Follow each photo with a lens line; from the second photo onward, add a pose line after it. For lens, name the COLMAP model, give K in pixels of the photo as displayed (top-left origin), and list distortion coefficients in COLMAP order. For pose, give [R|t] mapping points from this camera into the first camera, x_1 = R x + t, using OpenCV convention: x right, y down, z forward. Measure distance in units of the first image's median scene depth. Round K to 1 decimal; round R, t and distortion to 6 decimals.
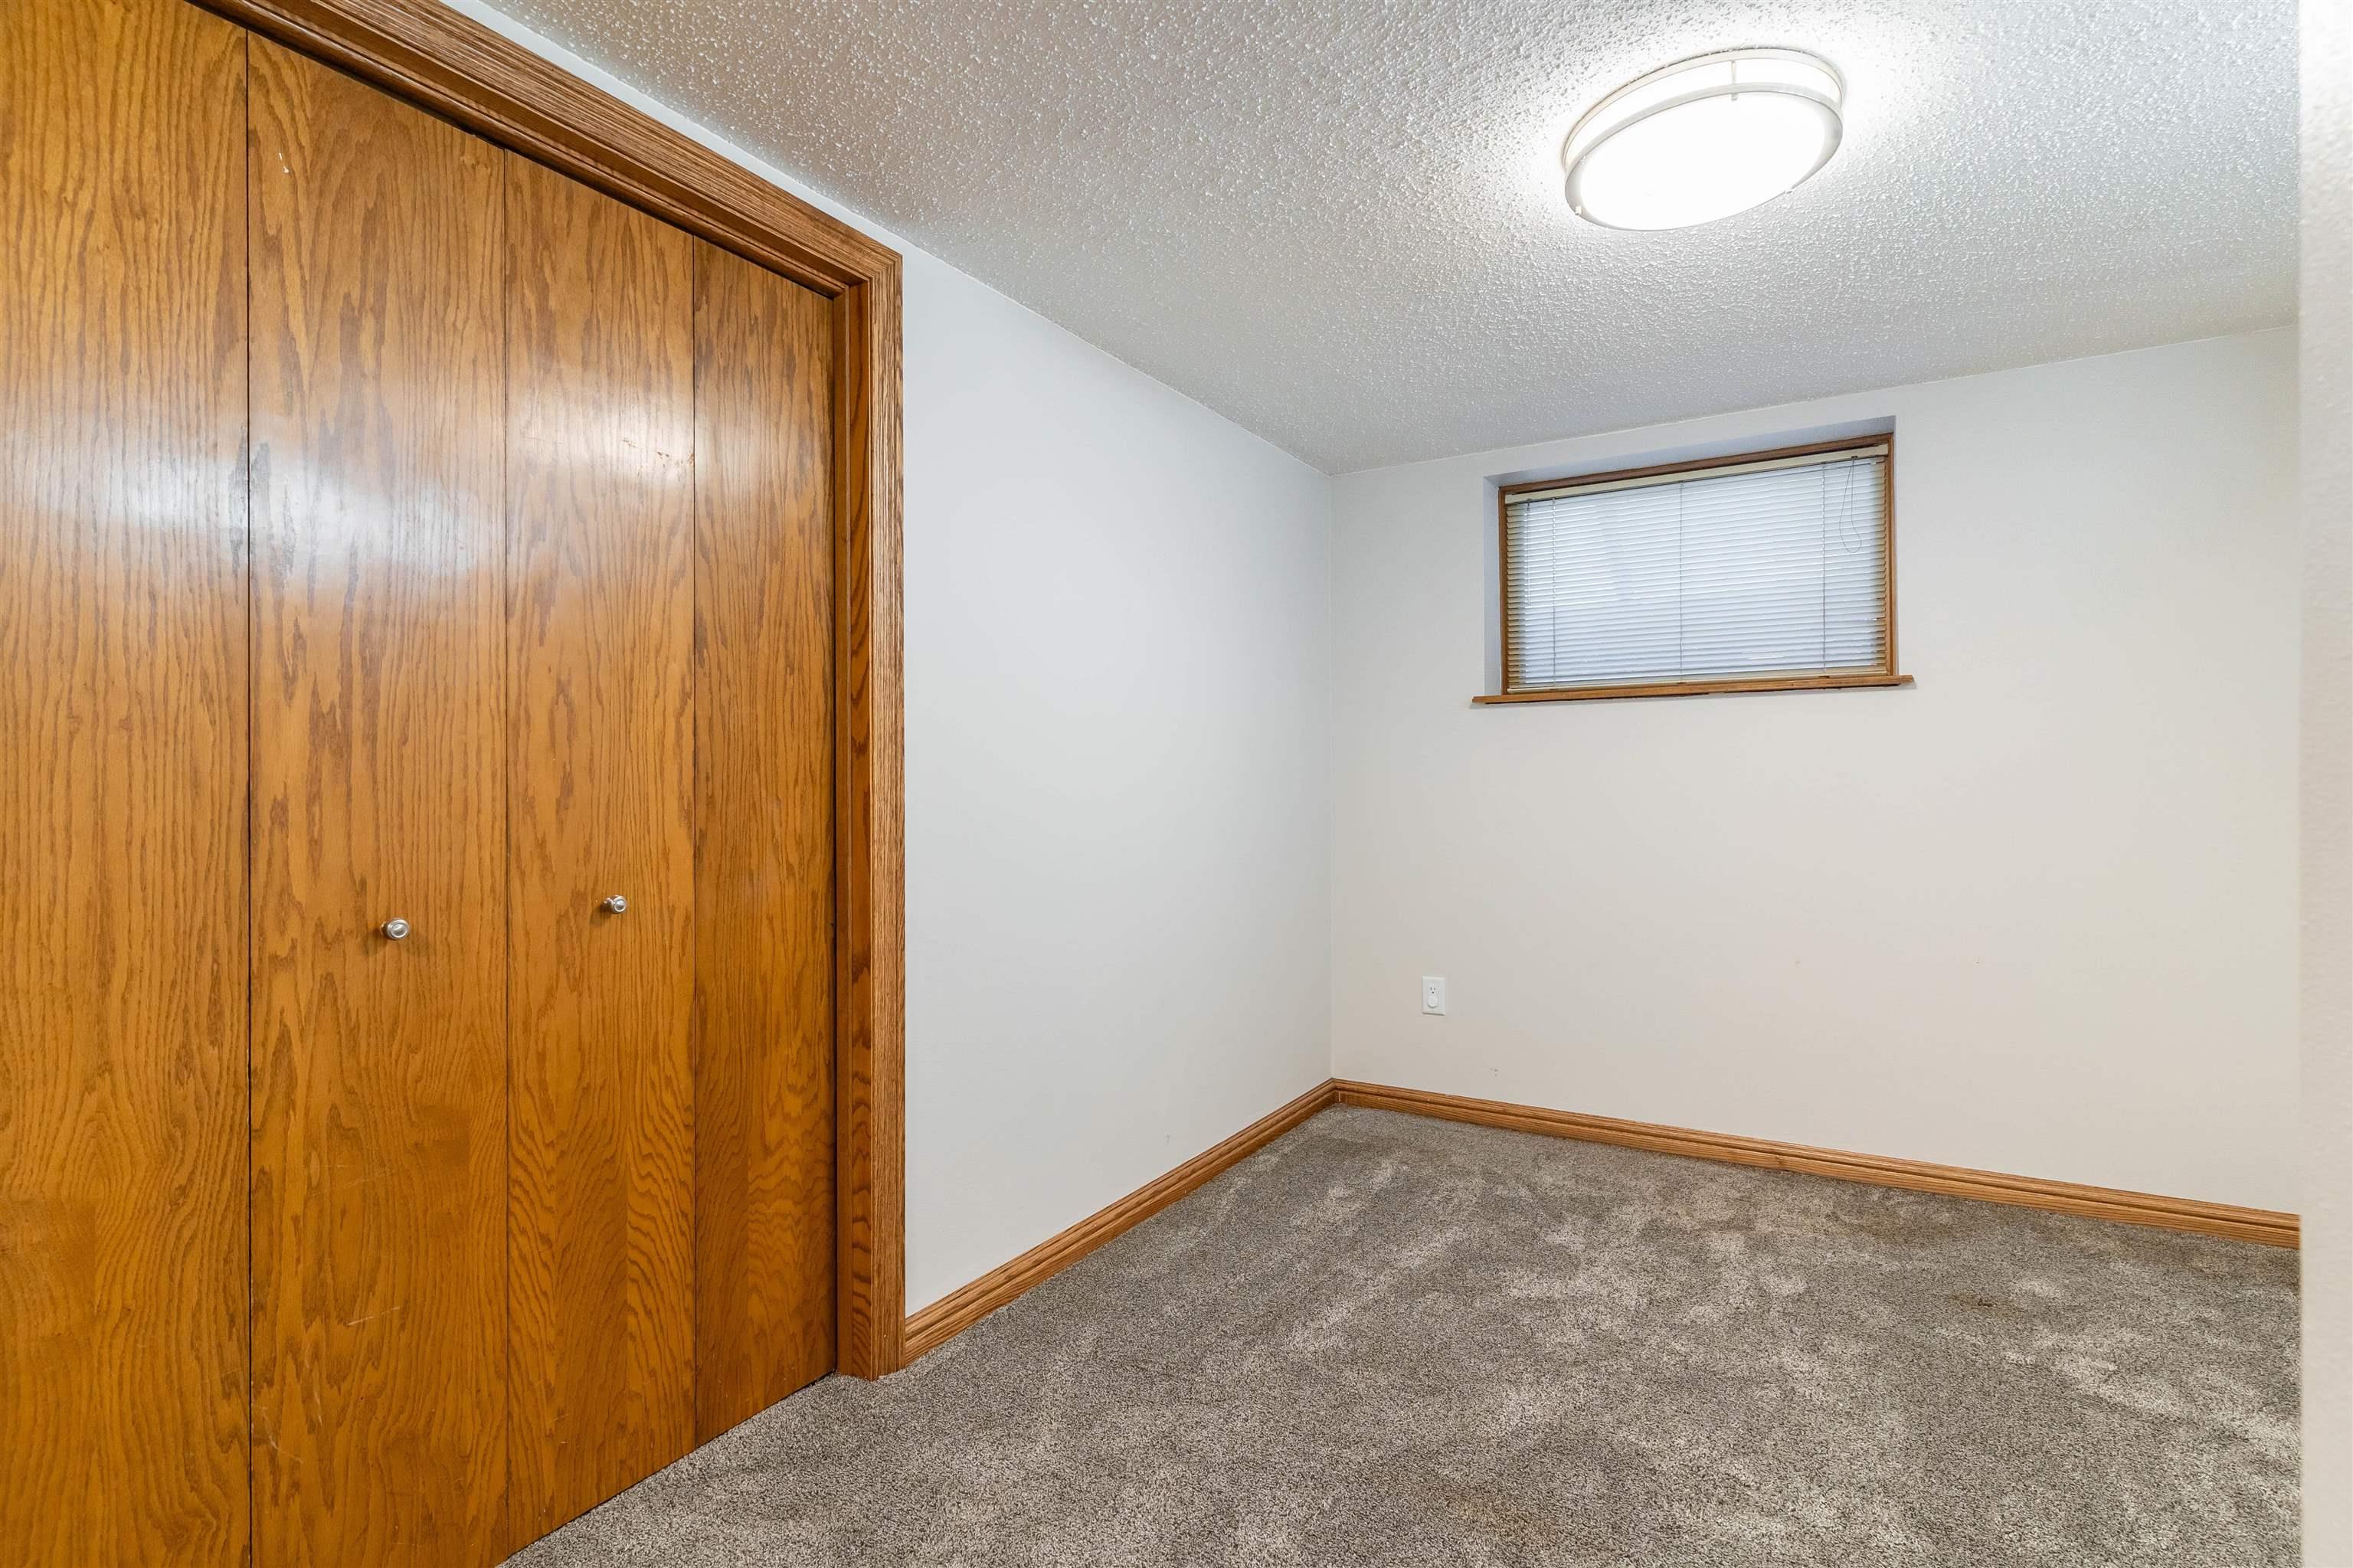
lens RADIAL K [[1129.3, 0, 1176.5], [0, 1129.3, 784.0], [0, 0, 1]] dist [0.003049, -0.000114]
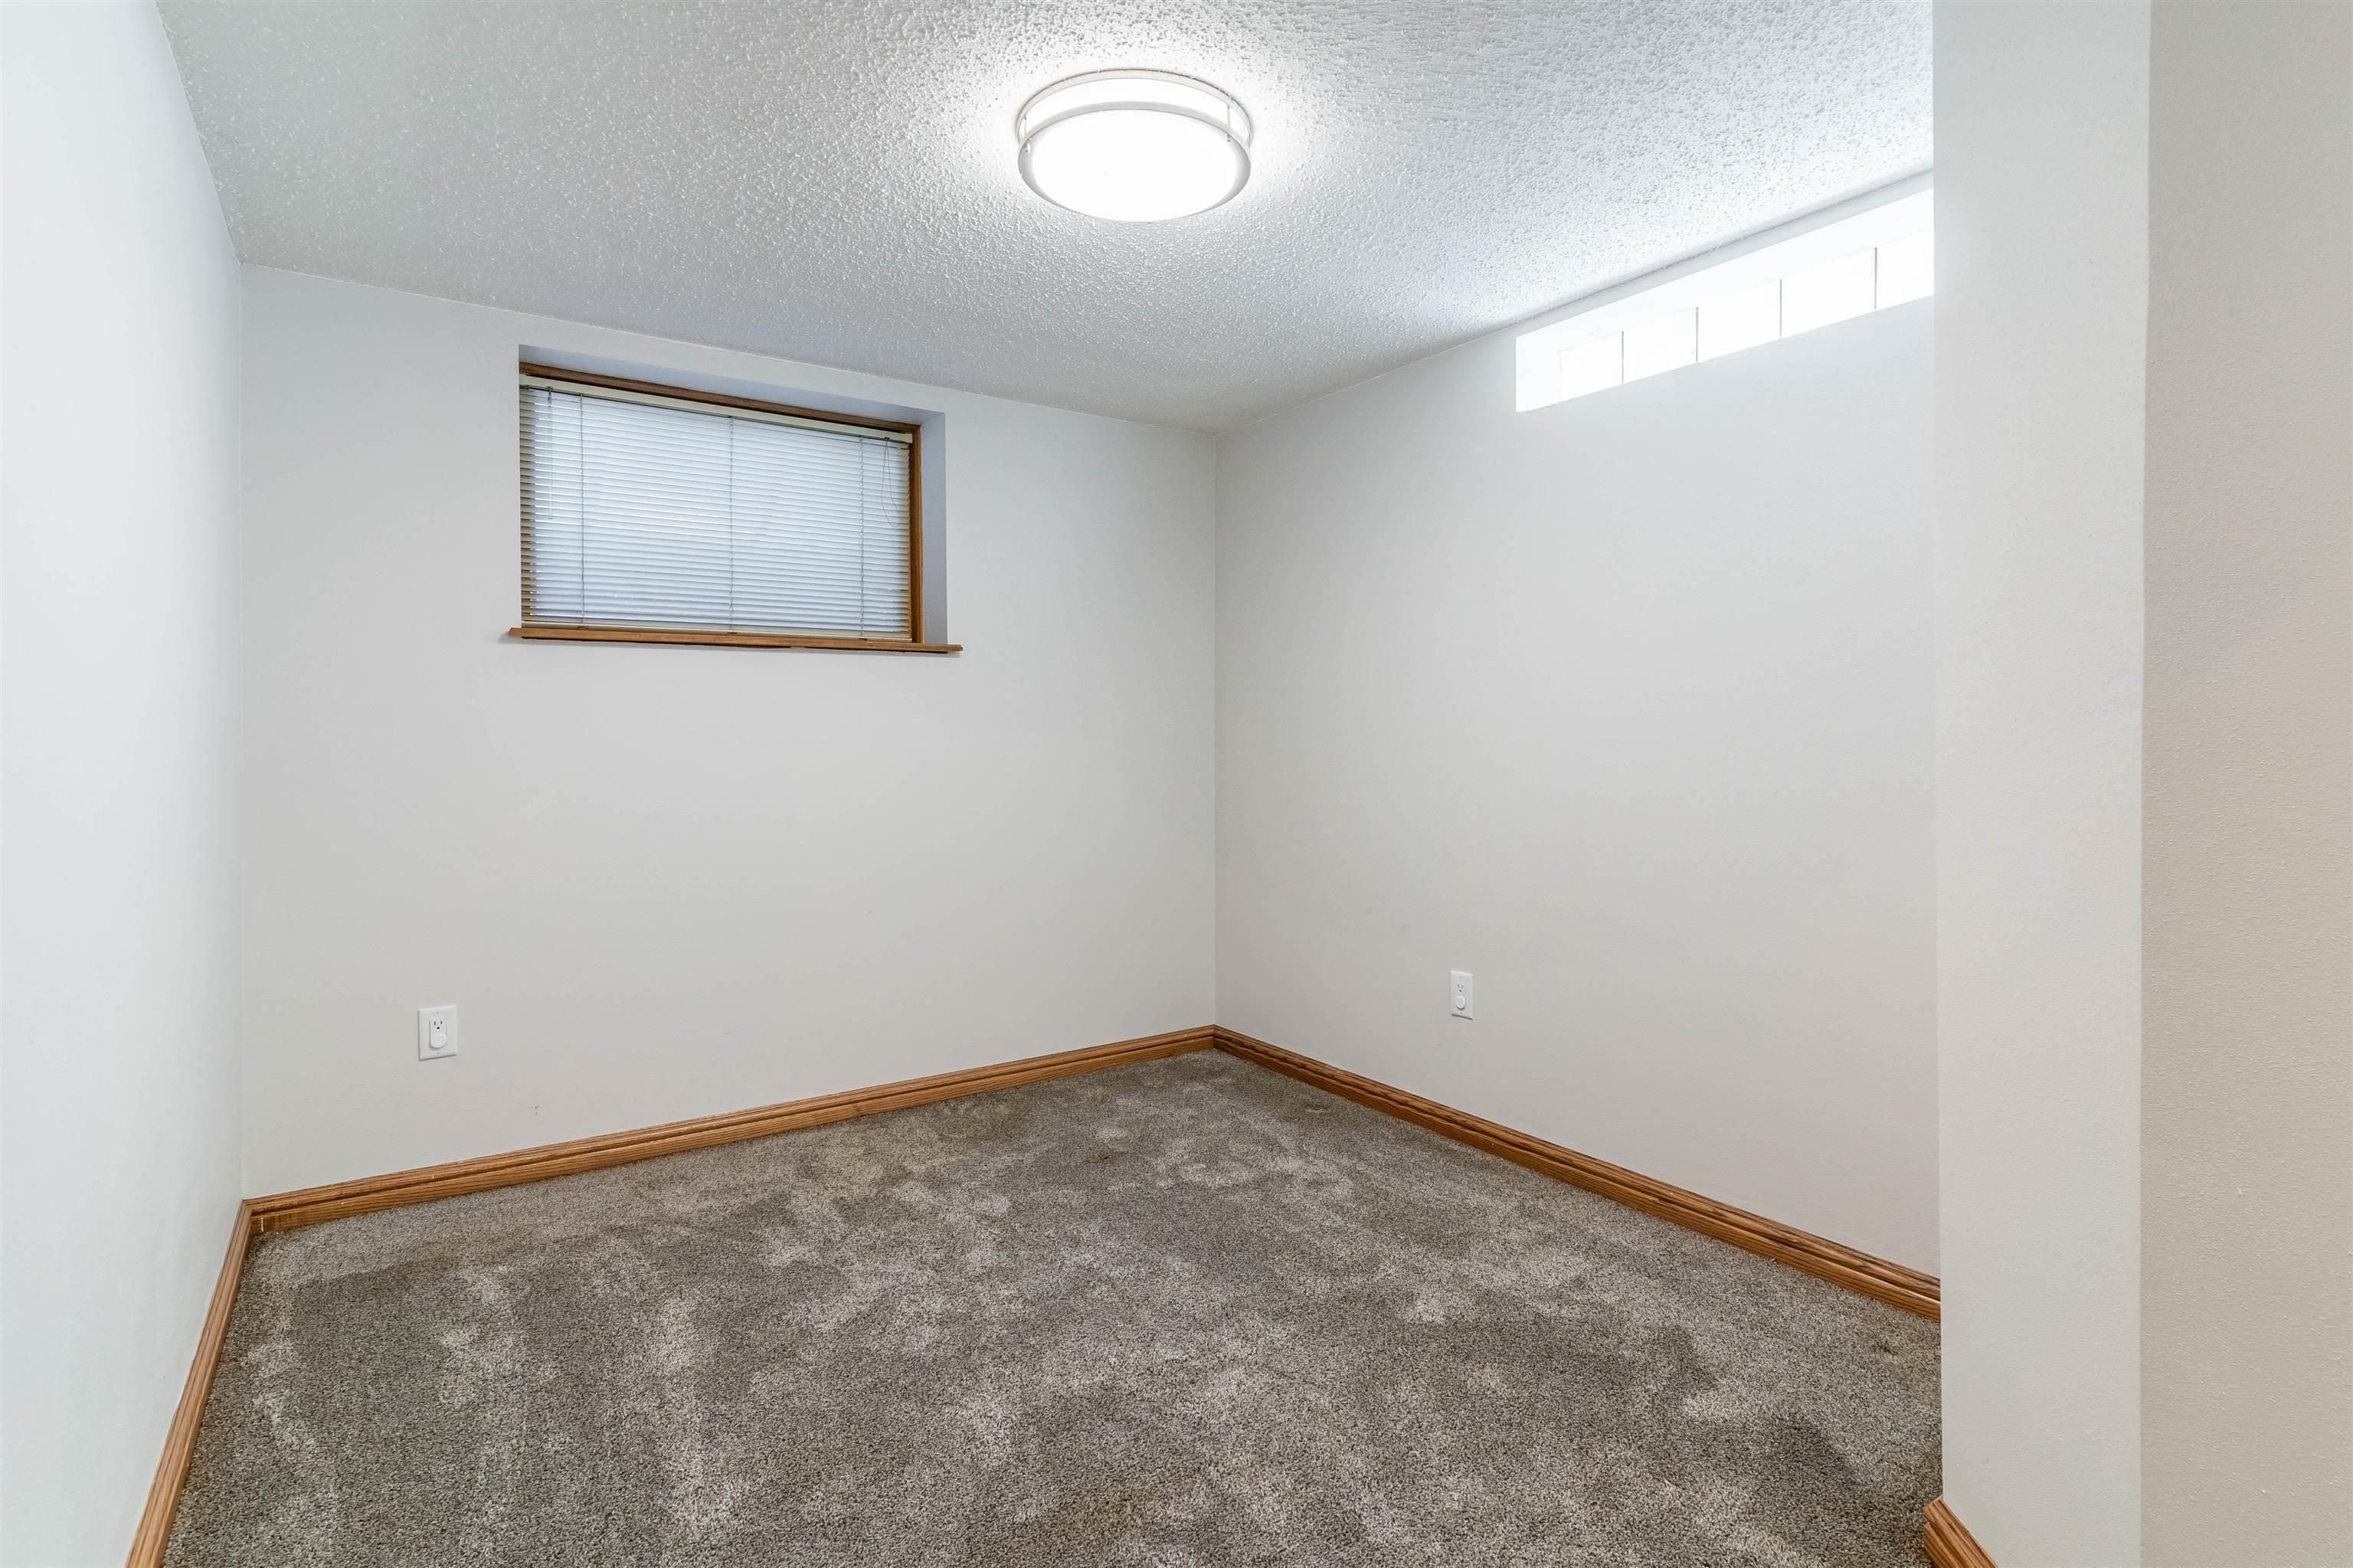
lens RADIAL K [[1167.8, 0, 1186.1], [0, 1167.8, 744.3], [0, 0, 1]] dist [0.002723, 0.000309]
pose [[0.399953, -0.001265, 0.916535, -0.337863], [0.003110, 0.999995, 0.000023, 0.004416], [-0.916531, 0.002841, 0.399955, 0.321255]]
